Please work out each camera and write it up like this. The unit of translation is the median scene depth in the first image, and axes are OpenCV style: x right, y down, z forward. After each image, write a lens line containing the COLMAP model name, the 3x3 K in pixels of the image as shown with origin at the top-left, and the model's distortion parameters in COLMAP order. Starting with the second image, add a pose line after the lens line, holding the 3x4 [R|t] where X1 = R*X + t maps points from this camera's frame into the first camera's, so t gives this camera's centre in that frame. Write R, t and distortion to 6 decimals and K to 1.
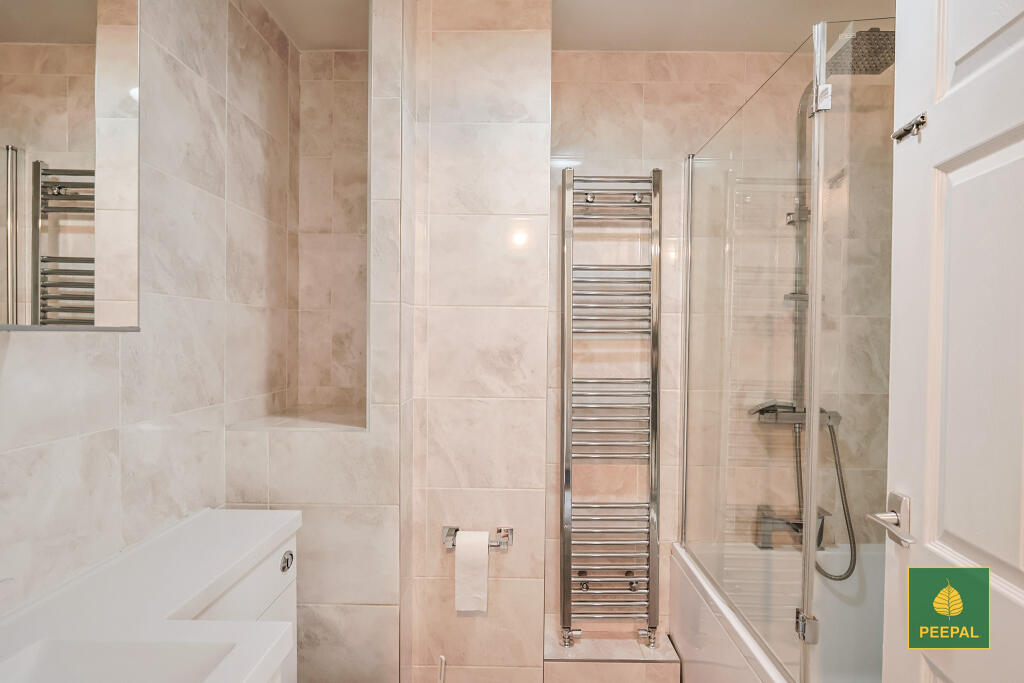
lens RADIAL K [[501.1, 0, 512.5], [0, 501.1, 342.4], [0, 0, 1]] dist [-0.013679, 0.004095]
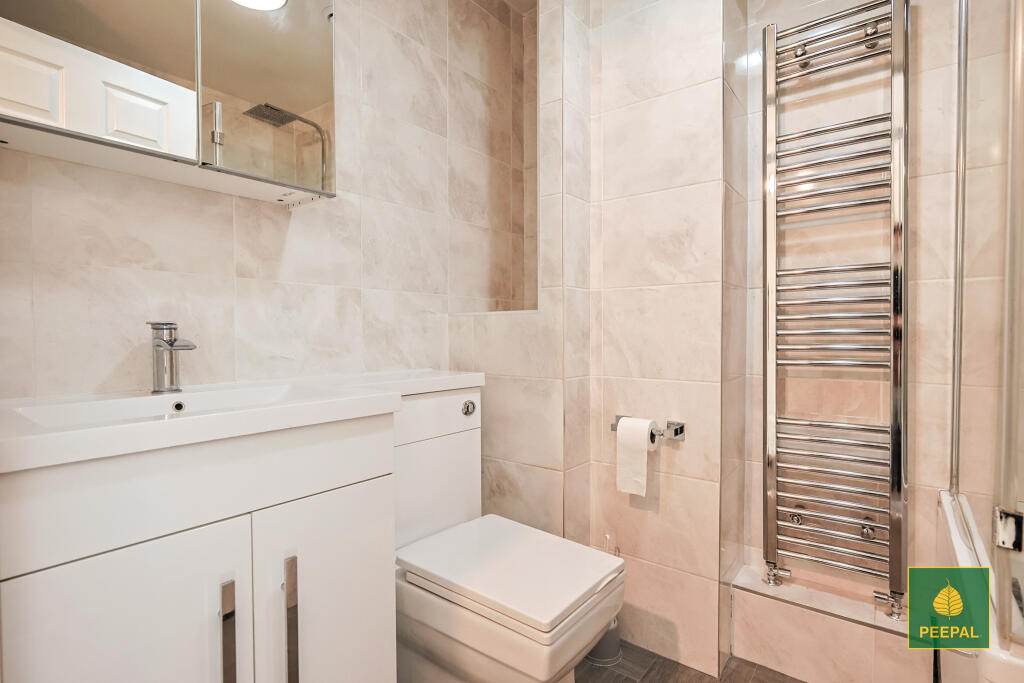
lens RADIAL K [[501.1, 0, 511.5], [0, 501.1, 343.4], [0, 0, 1]] dist [-0.013679, 0.004095]
pose [[0.793597, 0.001438, -0.608442, 0.317194], [0.000875, 0.999993, 0.003505, 0.220299], [0.608443, -0.003314, 0.793590, 0.057905]]
